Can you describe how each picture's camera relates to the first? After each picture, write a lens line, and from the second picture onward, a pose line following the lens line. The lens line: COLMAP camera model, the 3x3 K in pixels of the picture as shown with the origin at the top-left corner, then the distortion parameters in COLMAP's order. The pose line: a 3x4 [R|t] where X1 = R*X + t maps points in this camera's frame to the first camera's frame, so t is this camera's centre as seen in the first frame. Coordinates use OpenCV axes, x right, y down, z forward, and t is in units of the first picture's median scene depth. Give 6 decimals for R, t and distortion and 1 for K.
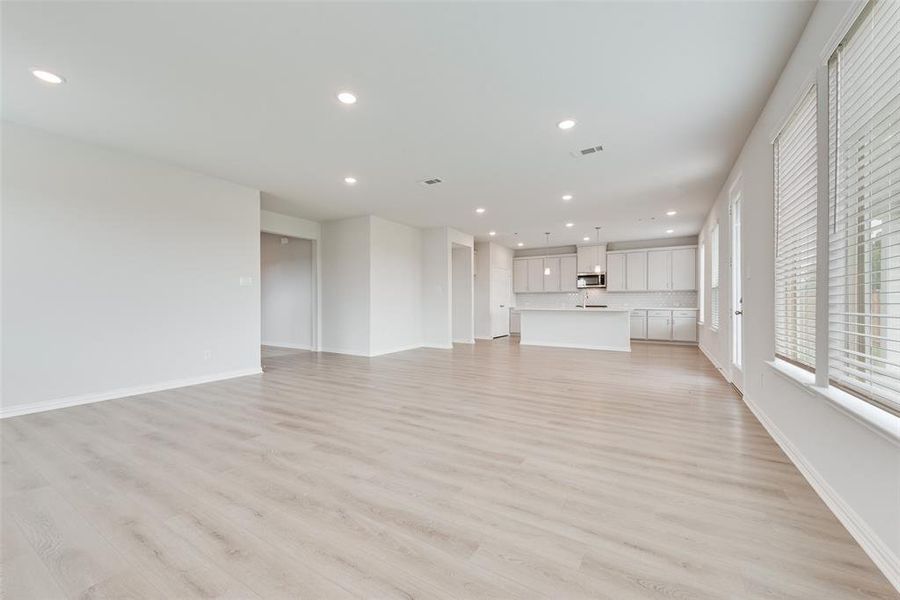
lens RADIAL K [[351.9, 0, 450.8], [0, 351.9, 303.2], [0, 0, 1]] dist [0.009565, -0.000704]
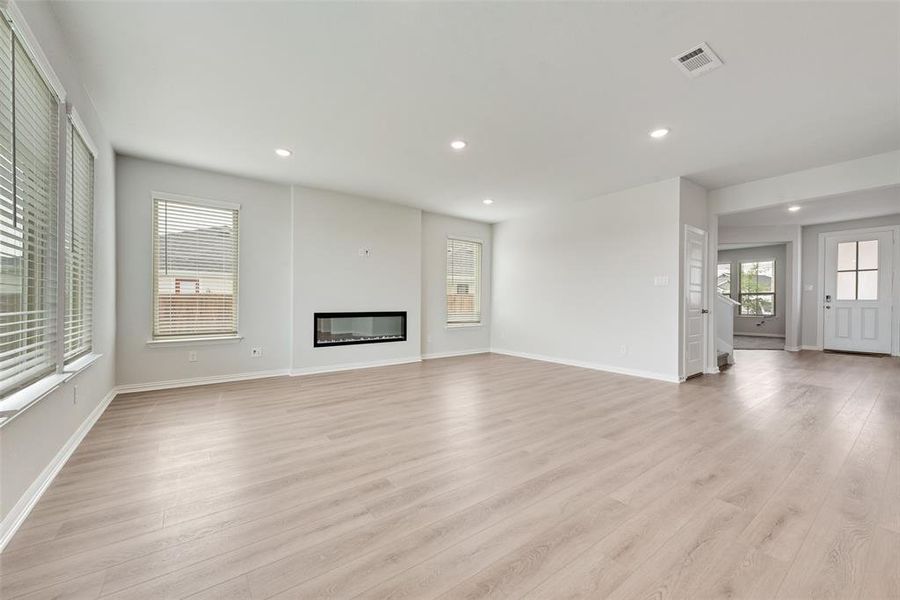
lens RADIAL K [[351.9, 0, 446.5], [0, 351.9, 303.6], [0, 0, 1]] dist [0.009565, -0.000704]
pose [[-0.384034, 0.002228, -0.923316, 0.363261], [-0.005607, 0.999973, 0.004745, -0.002210], [0.923302, 0.007000, -0.384011, 0.576831]]
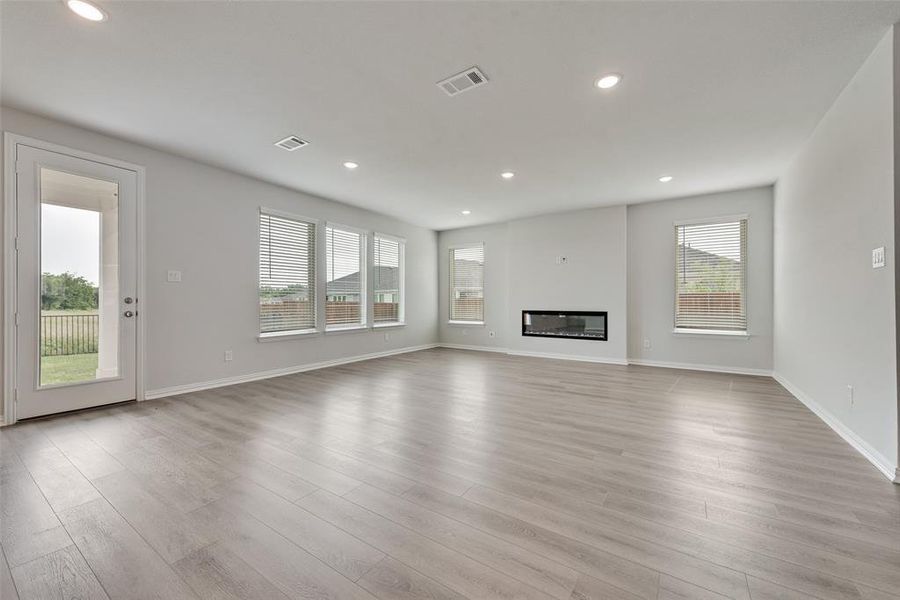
lens RADIAL K [[351.9, 0, 448.6], [0, 351.9, 298.6], [0, 0, 1]] dist [0.009565, -0.000704]
pose [[-0.999282, -0.000324, 0.037899, -0.032157], [-0.000461, 0.999993, -0.003600, -0.006981], [-0.037897, -0.003615, -0.999275, 1.027909]]
